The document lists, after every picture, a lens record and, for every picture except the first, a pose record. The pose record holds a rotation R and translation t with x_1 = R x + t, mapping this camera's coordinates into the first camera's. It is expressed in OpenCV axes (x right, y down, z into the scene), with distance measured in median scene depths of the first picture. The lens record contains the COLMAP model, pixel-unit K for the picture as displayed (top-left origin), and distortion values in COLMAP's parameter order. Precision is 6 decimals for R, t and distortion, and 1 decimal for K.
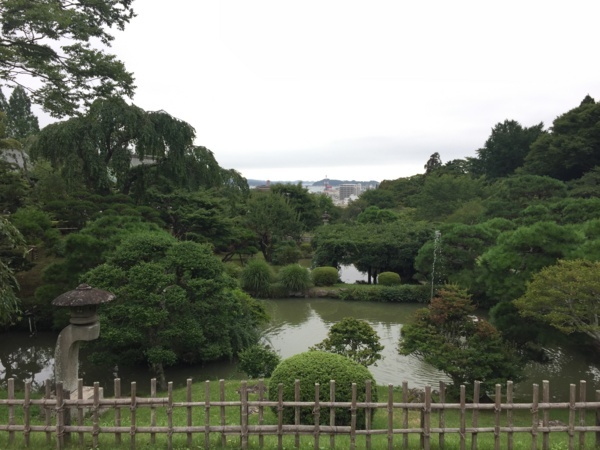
lens RADIAL K [[535.5, 0, 300.0], [0, 535.5, 225.0], [0, 0, 1]] dist [0.110548, -0.002303]
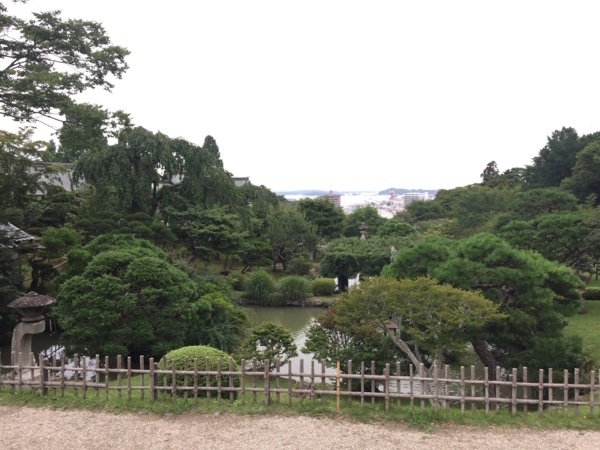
lens RADIAL K [[535.5, 0, 300.0], [0, 535.5, 225.0], [0, 0, 1]] dist [0.110548, -0.002303]
pose [[0.993592, -0.004220, -0.112948, 0.113736], [0.002102, 0.999820, -0.018866, -0.008059], [0.113007, 0.018508, 0.993422, -0.075524]]
